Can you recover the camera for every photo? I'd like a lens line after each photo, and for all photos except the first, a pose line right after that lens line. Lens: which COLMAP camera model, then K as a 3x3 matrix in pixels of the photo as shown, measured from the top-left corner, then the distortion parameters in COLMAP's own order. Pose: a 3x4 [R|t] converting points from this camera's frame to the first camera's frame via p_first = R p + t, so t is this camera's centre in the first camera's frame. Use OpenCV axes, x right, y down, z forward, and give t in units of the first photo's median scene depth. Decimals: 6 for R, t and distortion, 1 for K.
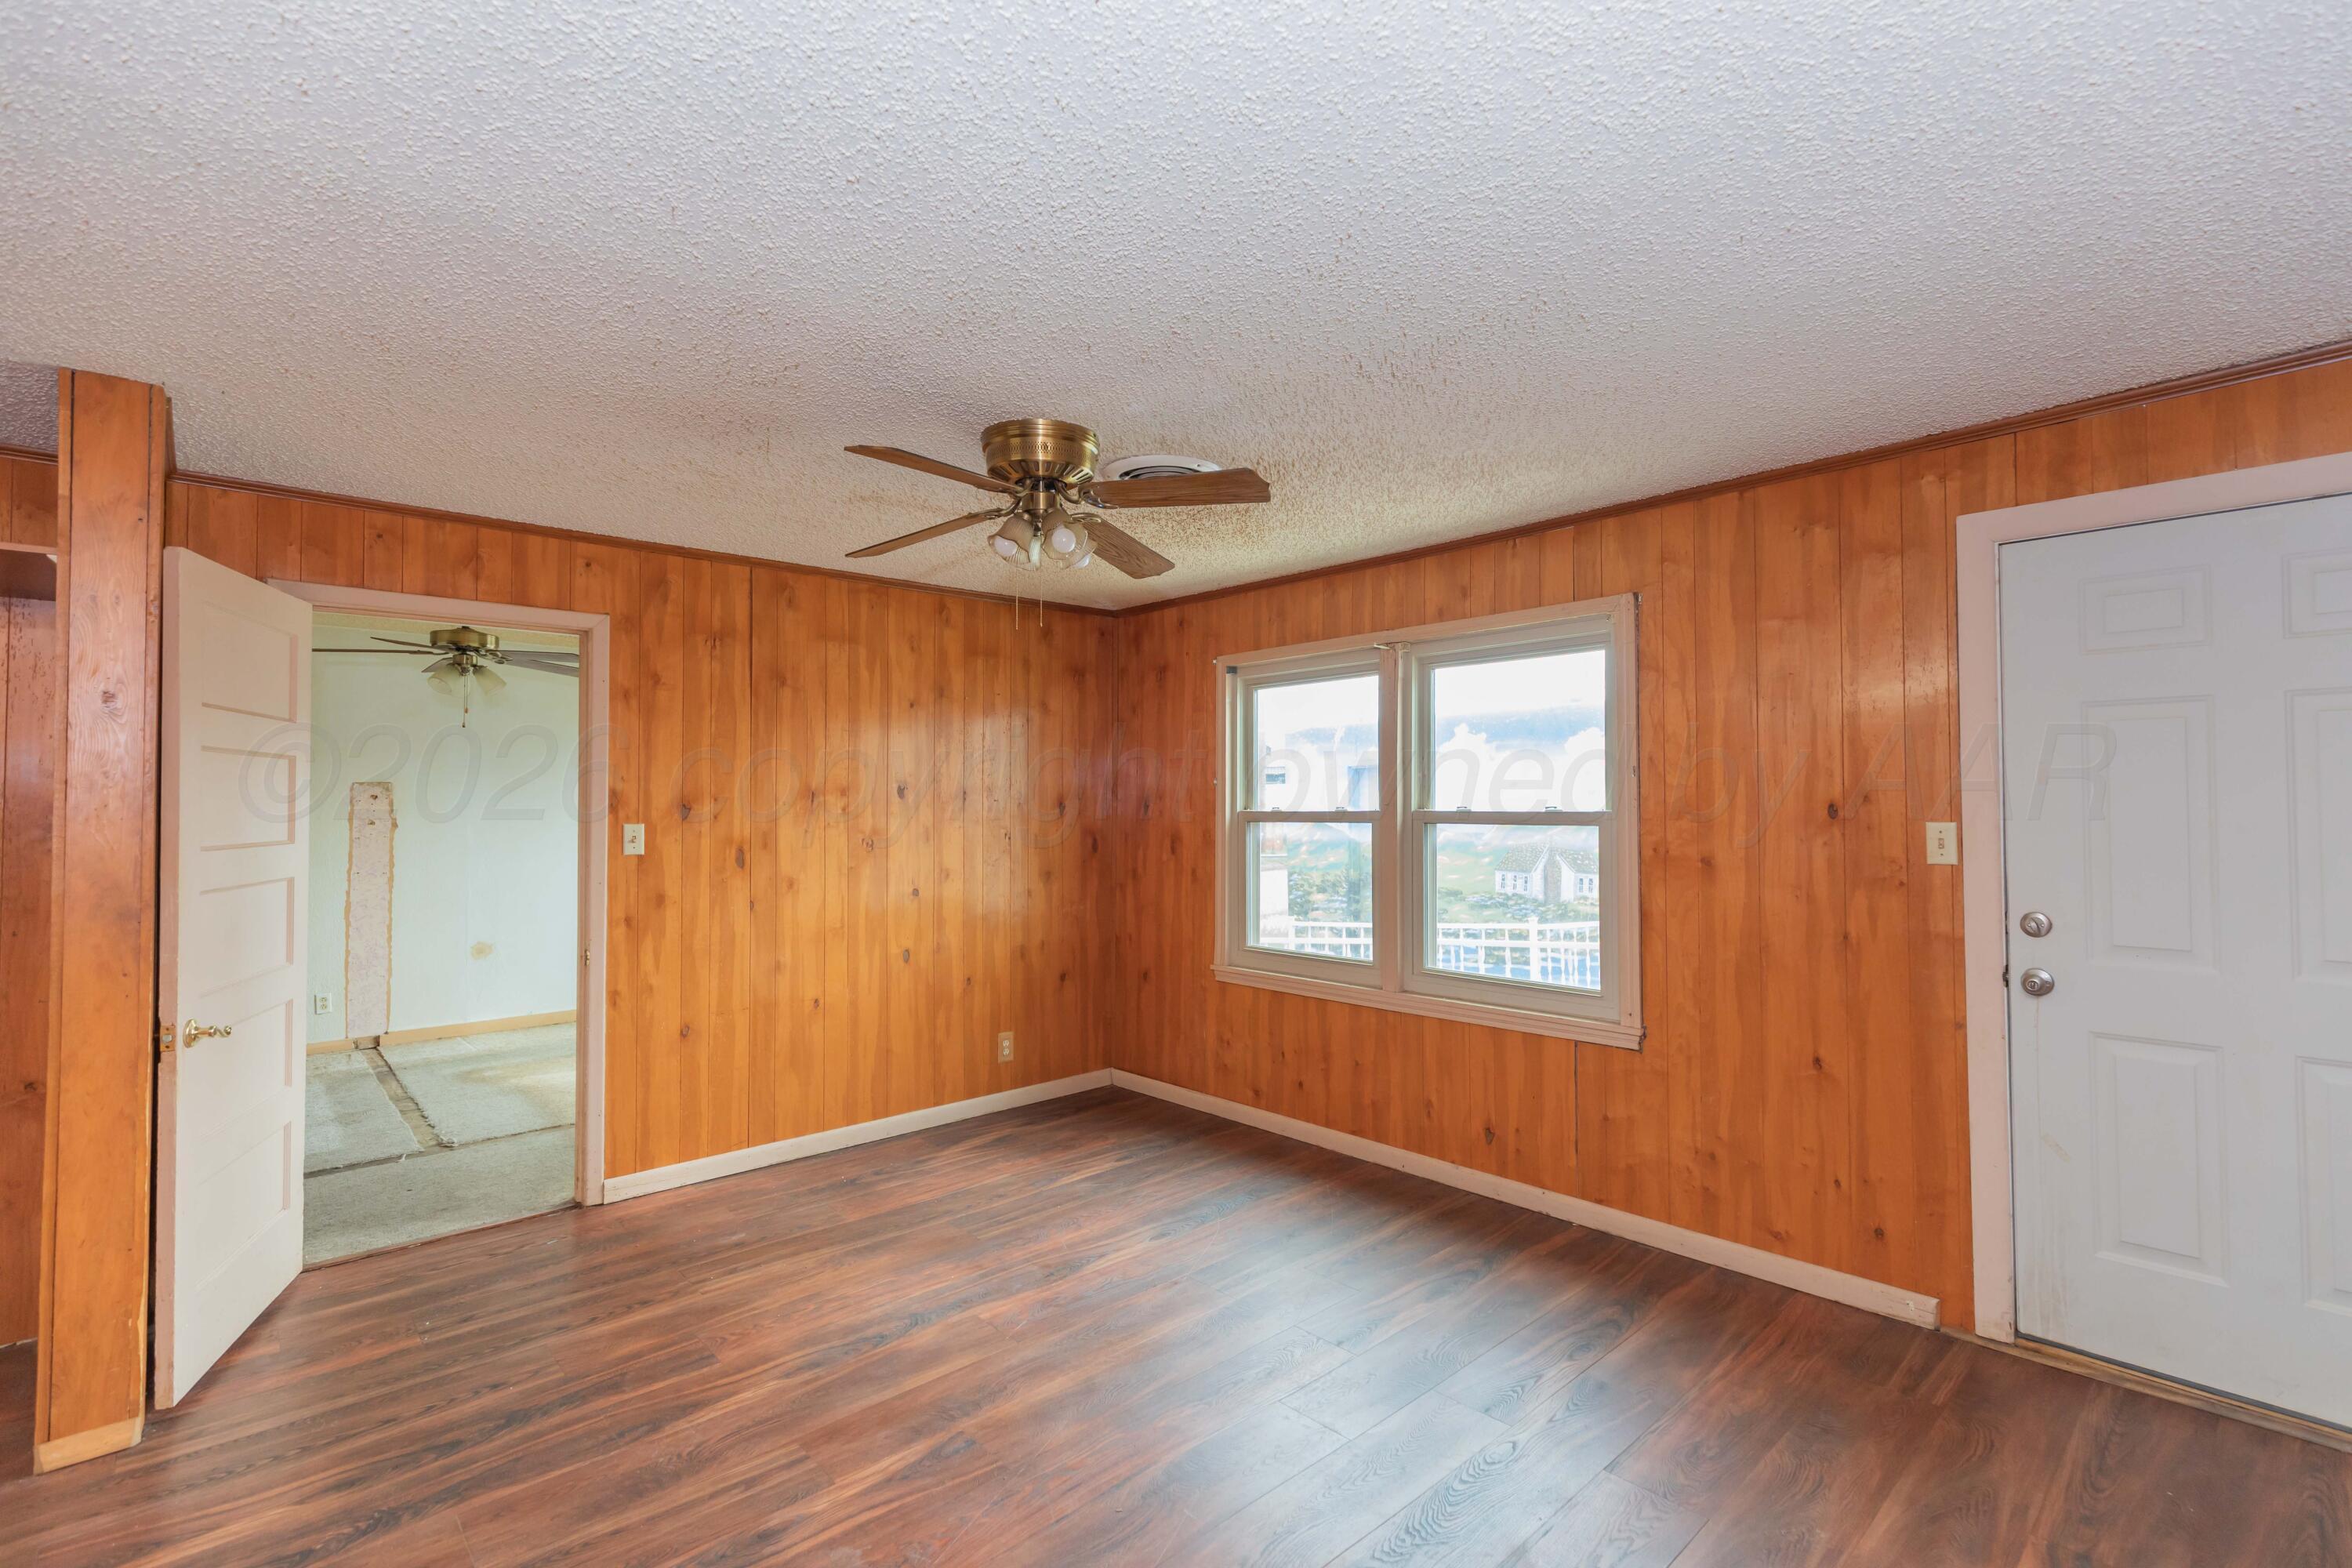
lens RADIAL K [[1070.0, 0, 1223.5], [0, 1070.0, 782.2], [0, 0, 1]] dist [0.007021, -0.002354]
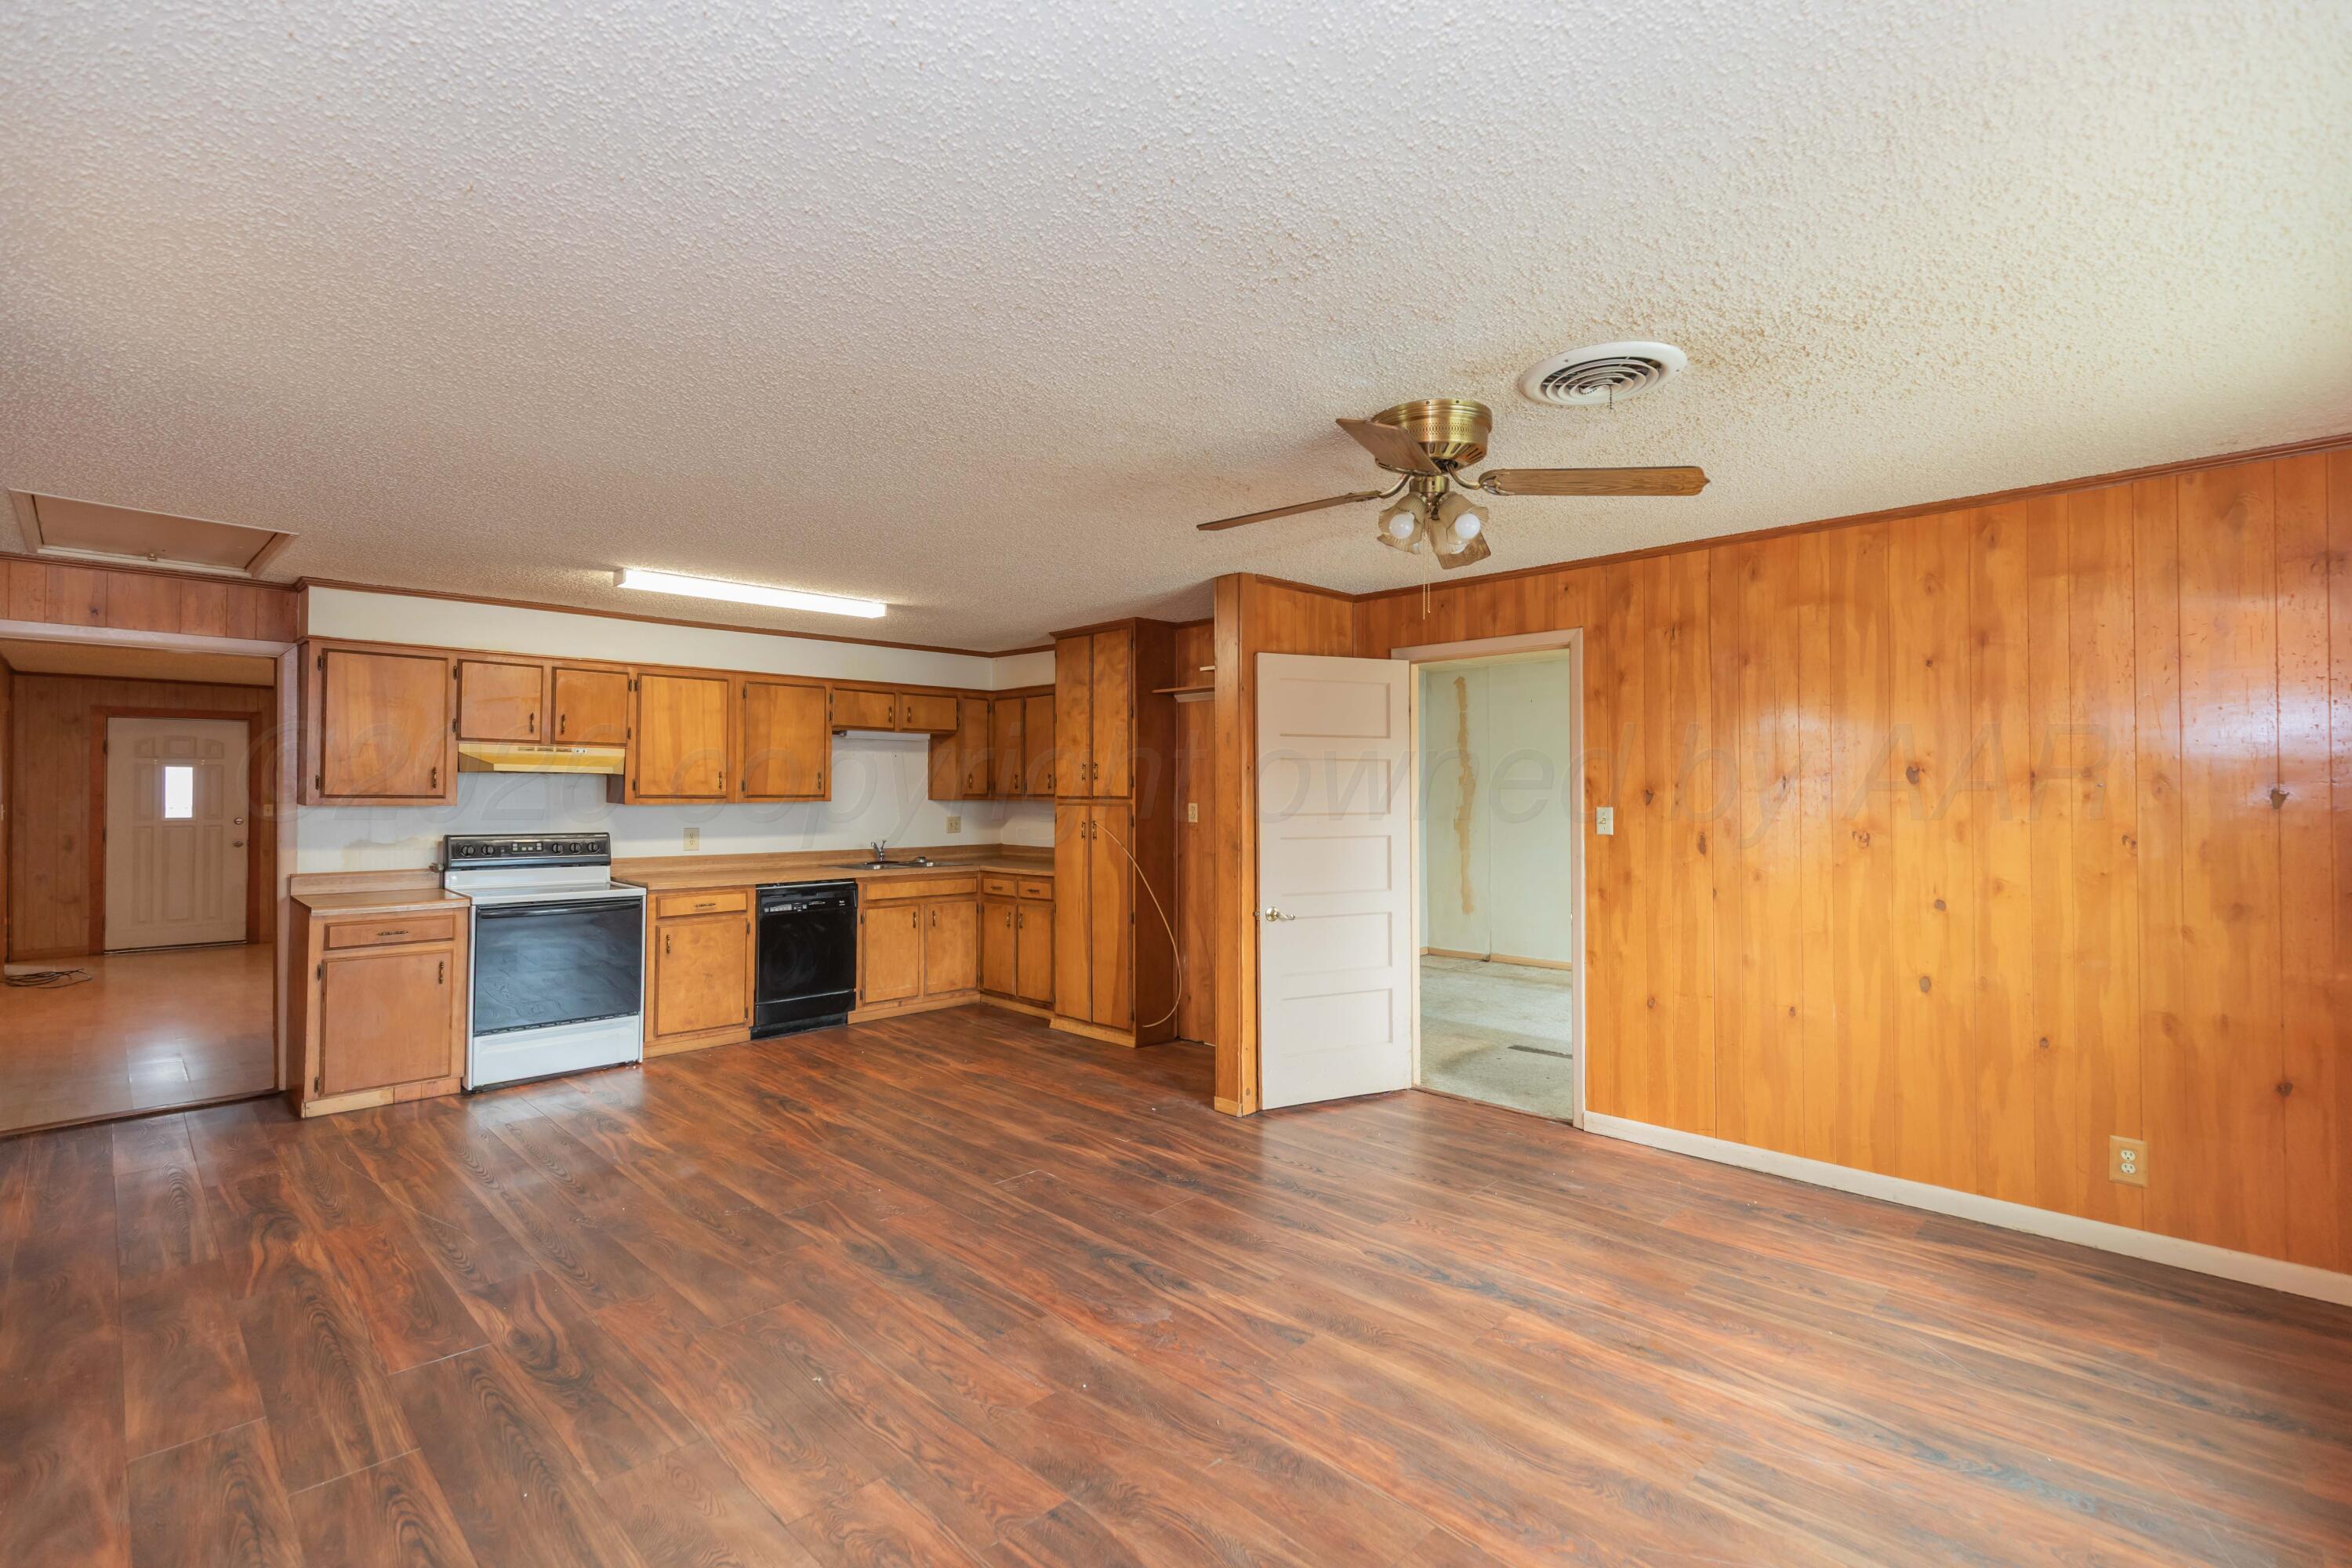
lens RADIAL K [[1070.0, 0, 1181.3], [0, 1070.0, 774.8], [0, 0, 1]] dist [0.007021, -0.002354]
pose [[0.014060, -0.009830, -0.999853, 0.633265], [0.023550, 0.999678, -0.009497, 0.005040], [0.999624, -0.023413, 0.014287, 0.588414]]
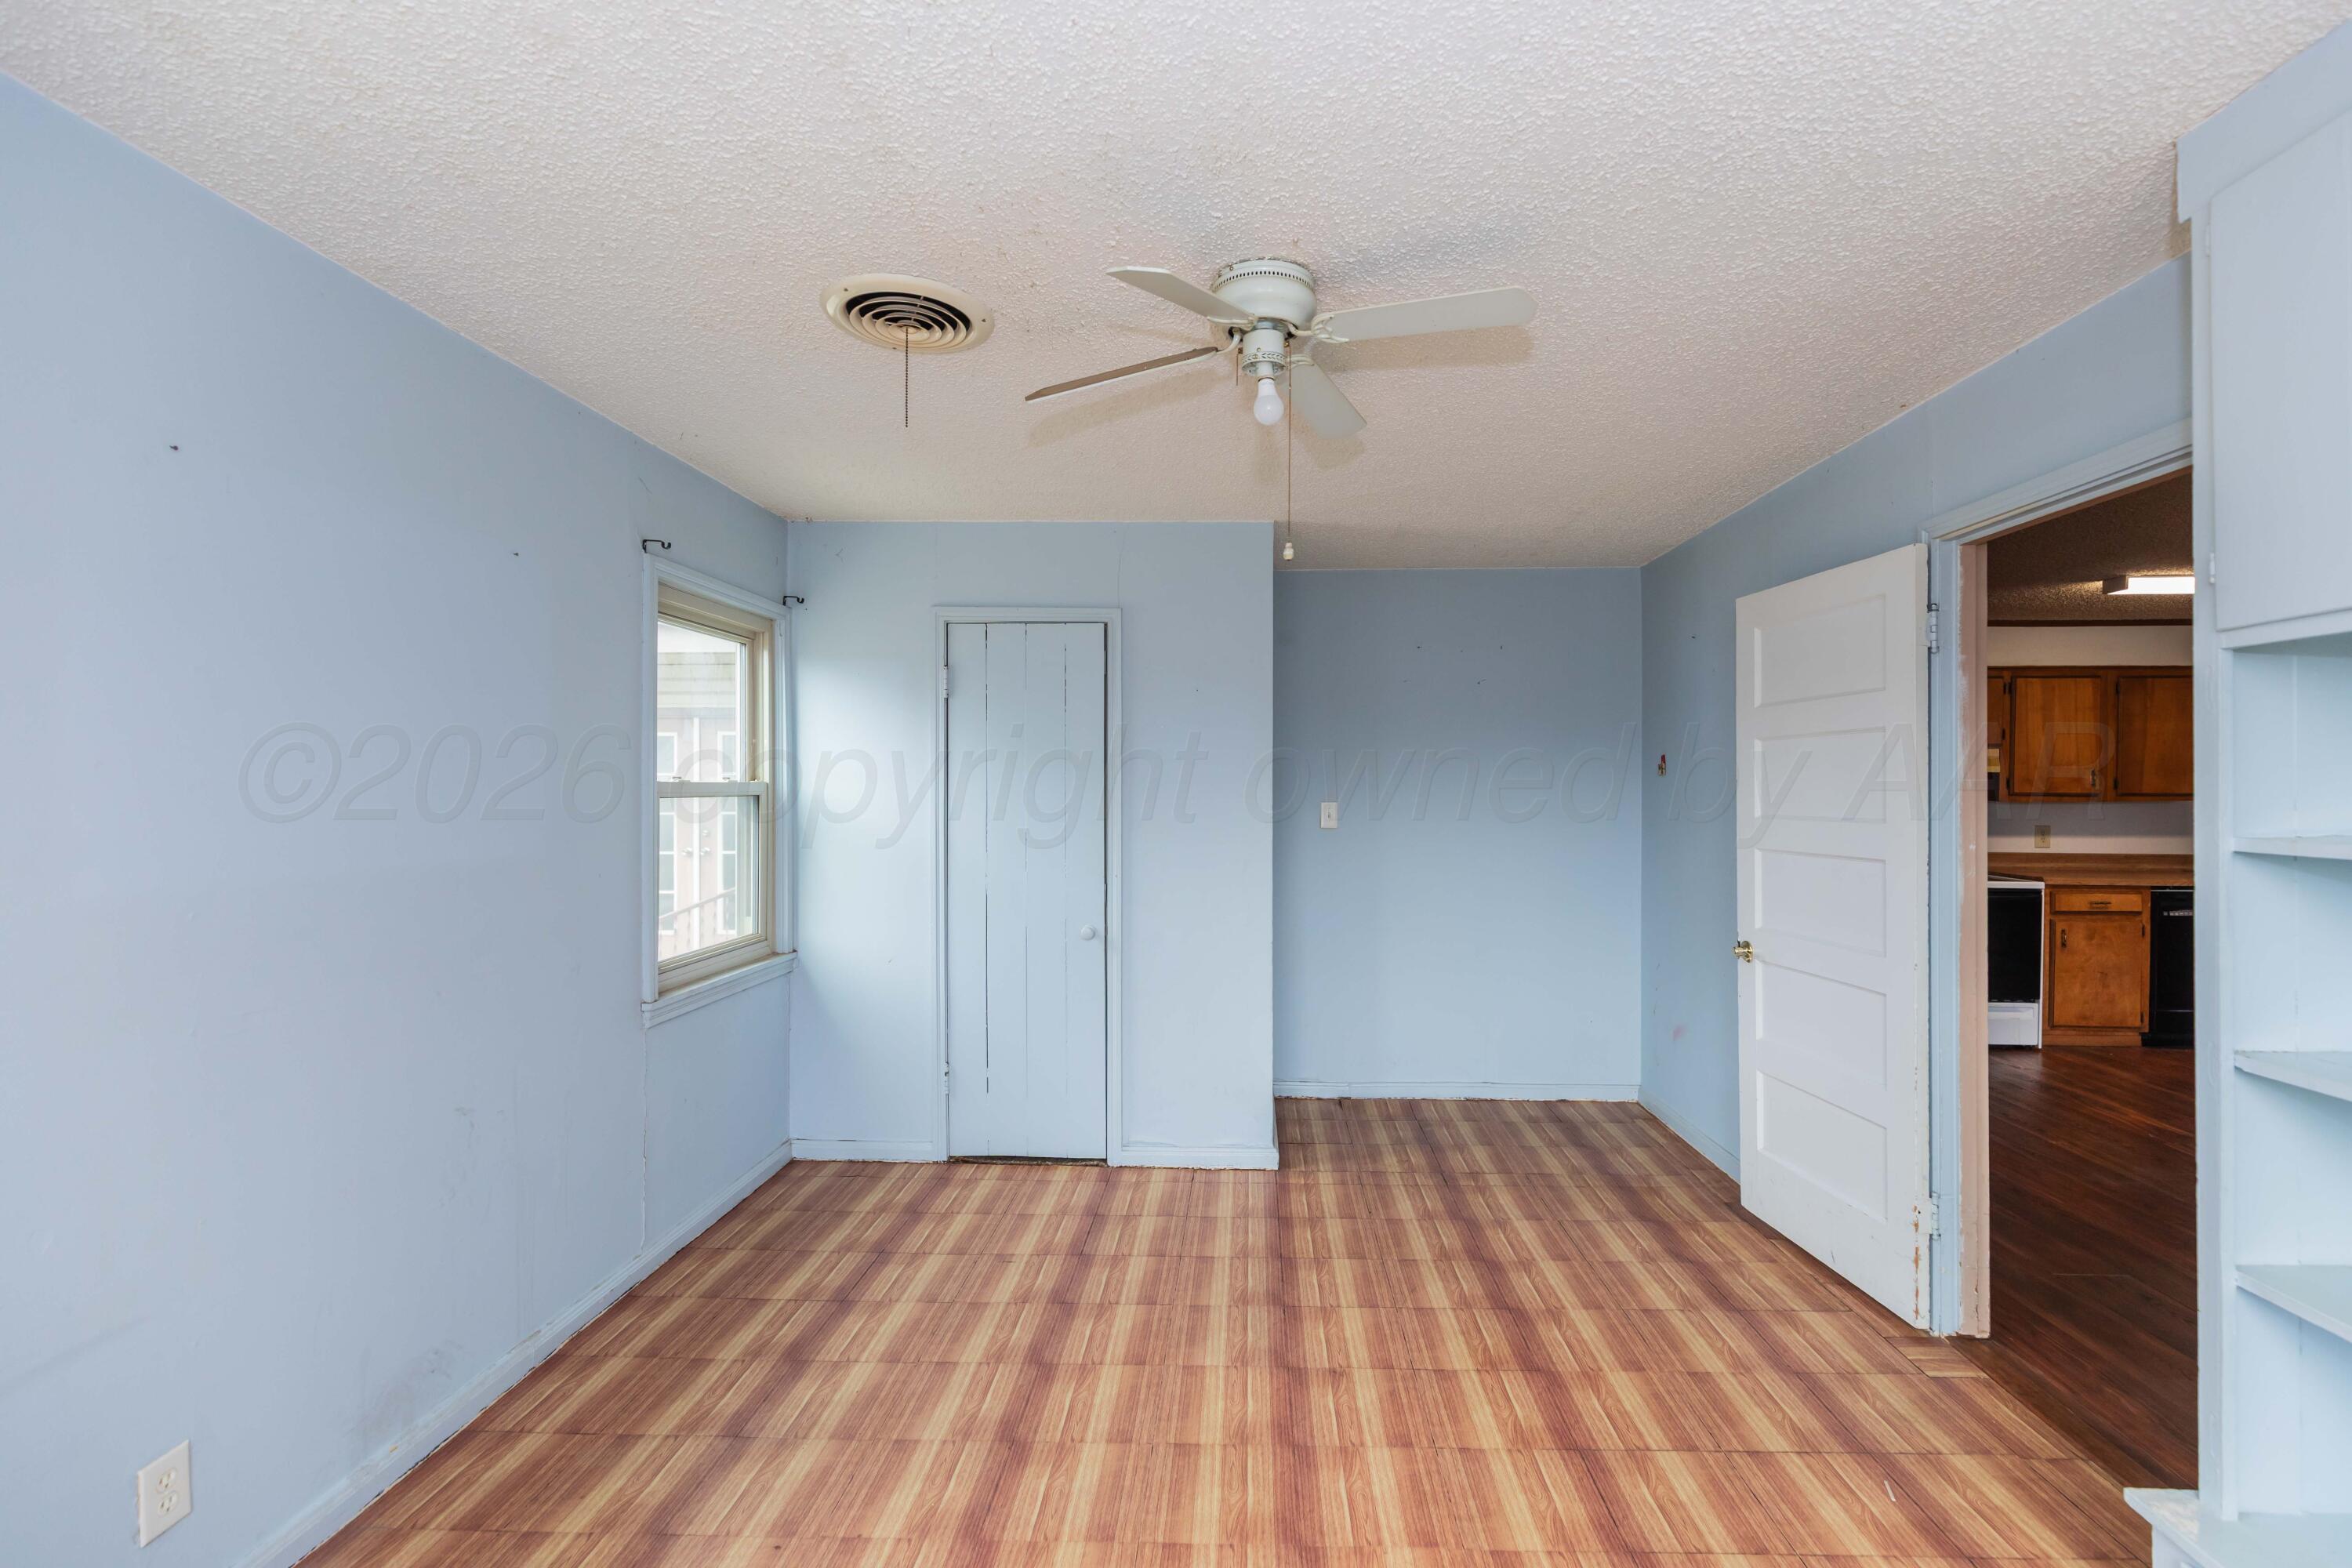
lens RADIAL K [[1070.0, 0, 1225.6], [0, 1070.0, 786.7], [0, 0, 1]] dist [0.007021, -0.002354]
pose [[-0.717556, 0.003889, -0.696490, 1.083717], [0.017633, 0.999765, -0.012585, -0.009549], [0.696278, -0.021312, -0.717456, 0.123938]]
